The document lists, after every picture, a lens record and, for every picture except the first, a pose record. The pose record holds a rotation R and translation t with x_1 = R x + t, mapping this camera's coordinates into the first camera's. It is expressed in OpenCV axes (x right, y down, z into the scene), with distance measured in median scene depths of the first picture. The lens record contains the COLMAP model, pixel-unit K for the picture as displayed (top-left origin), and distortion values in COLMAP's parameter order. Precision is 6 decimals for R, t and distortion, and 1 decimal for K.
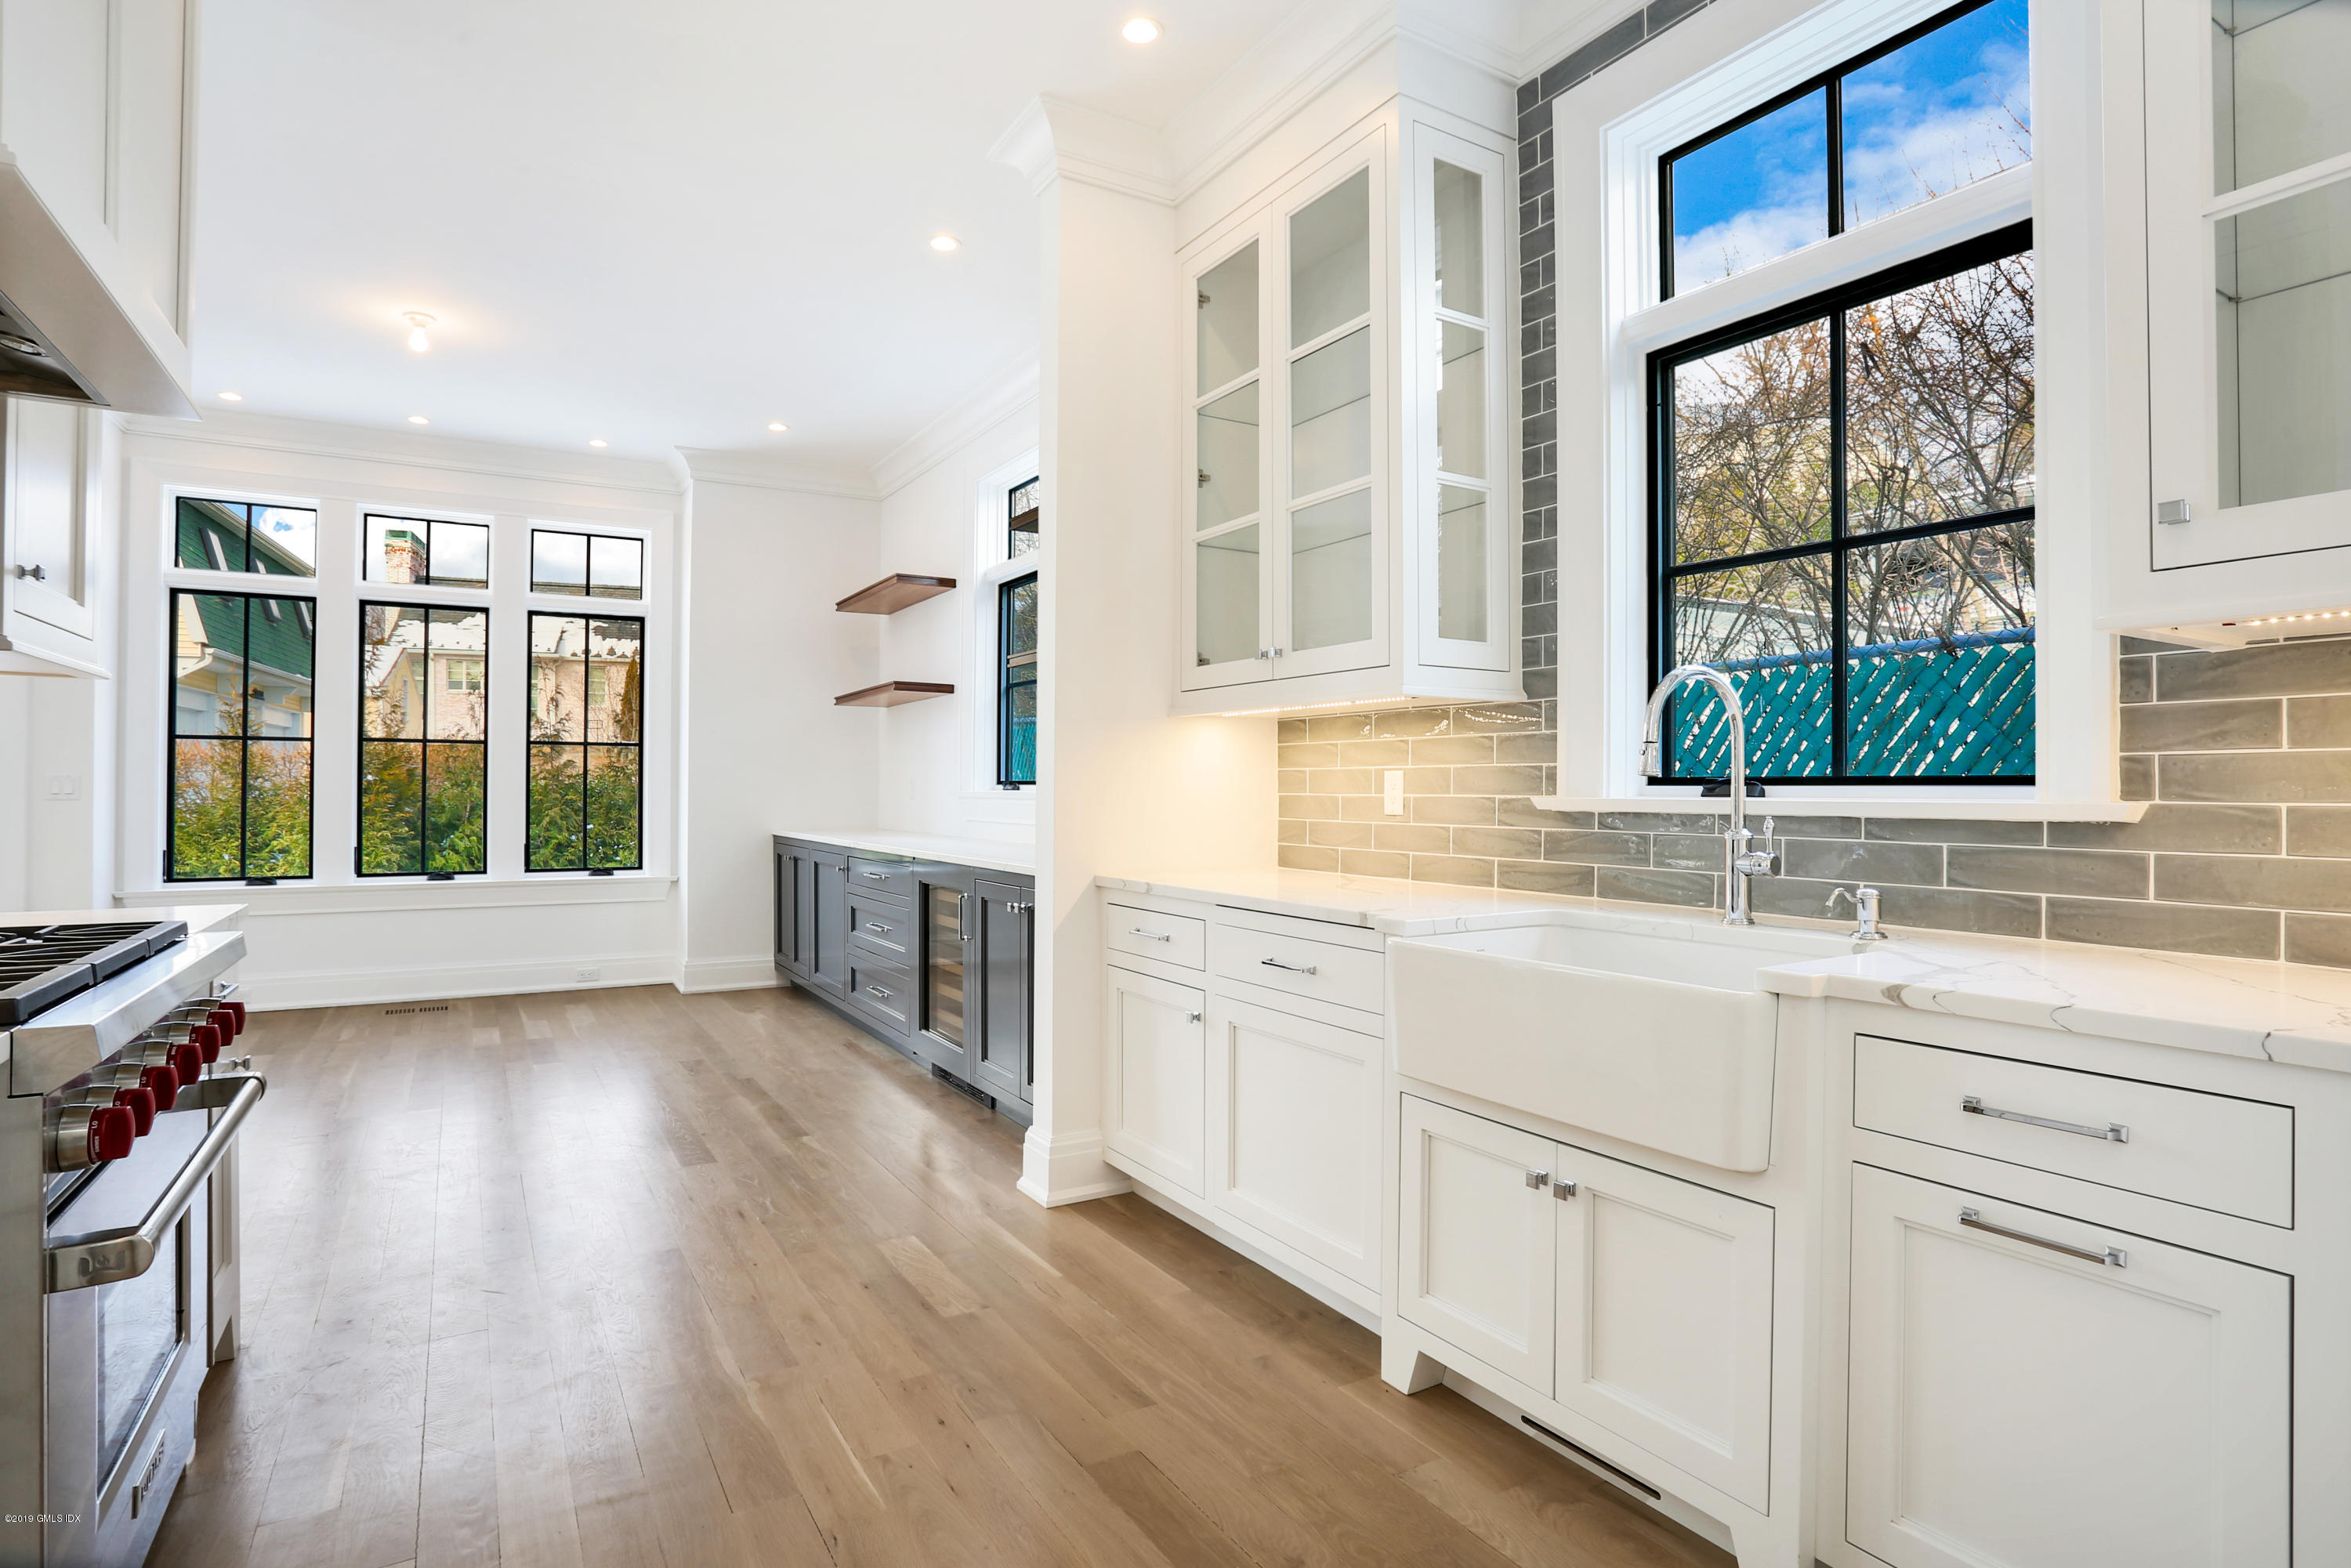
lens RADIAL K [[1239.4, 0, 1175.5], [0, 1239.4, 784.0], [0, 0, 1]] dist [-0.000651, -0.000256]
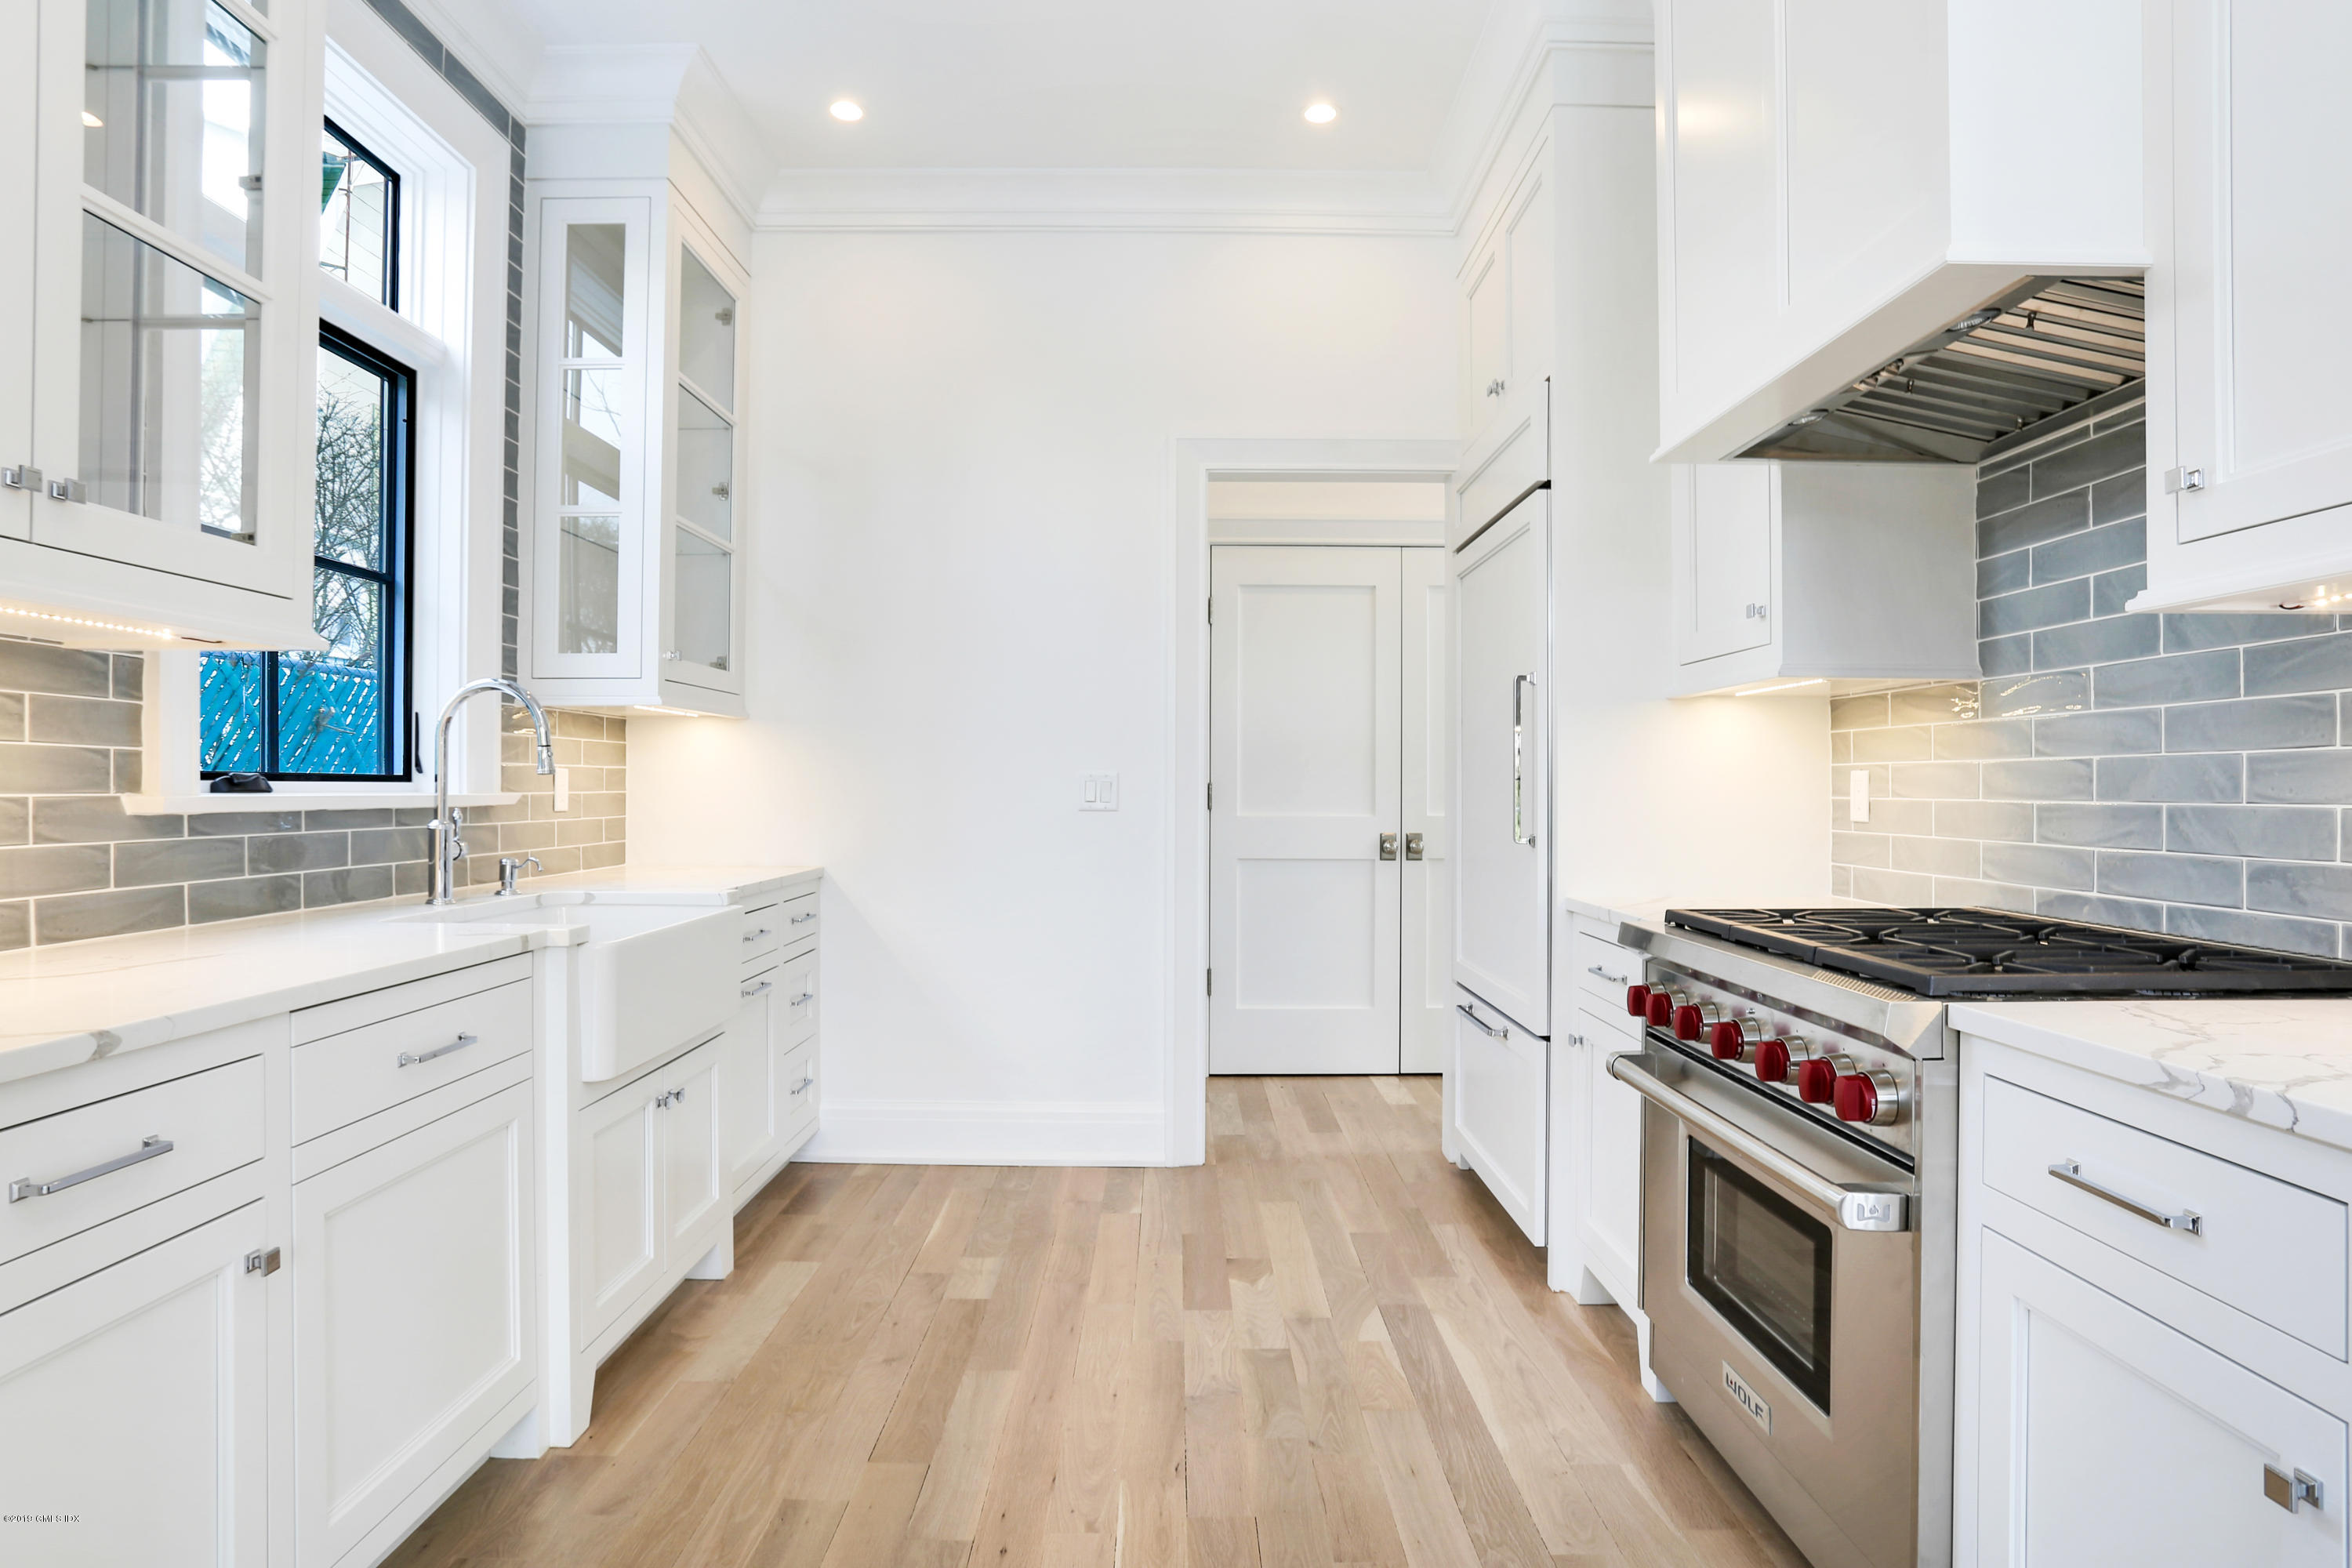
lens RADIAL K [[1240.0, 0, 1176.0], [0, 1240.0, 784.0], [0, 0, 1]] dist [-0.000651, -0.000256]
pose [[-0.859876, 0.000302, 0.510502, -0.673453], [-0.003190, 0.999977, -0.005963, 0.007751], [-0.510492, -0.006756, -0.859856, 1.571242]]
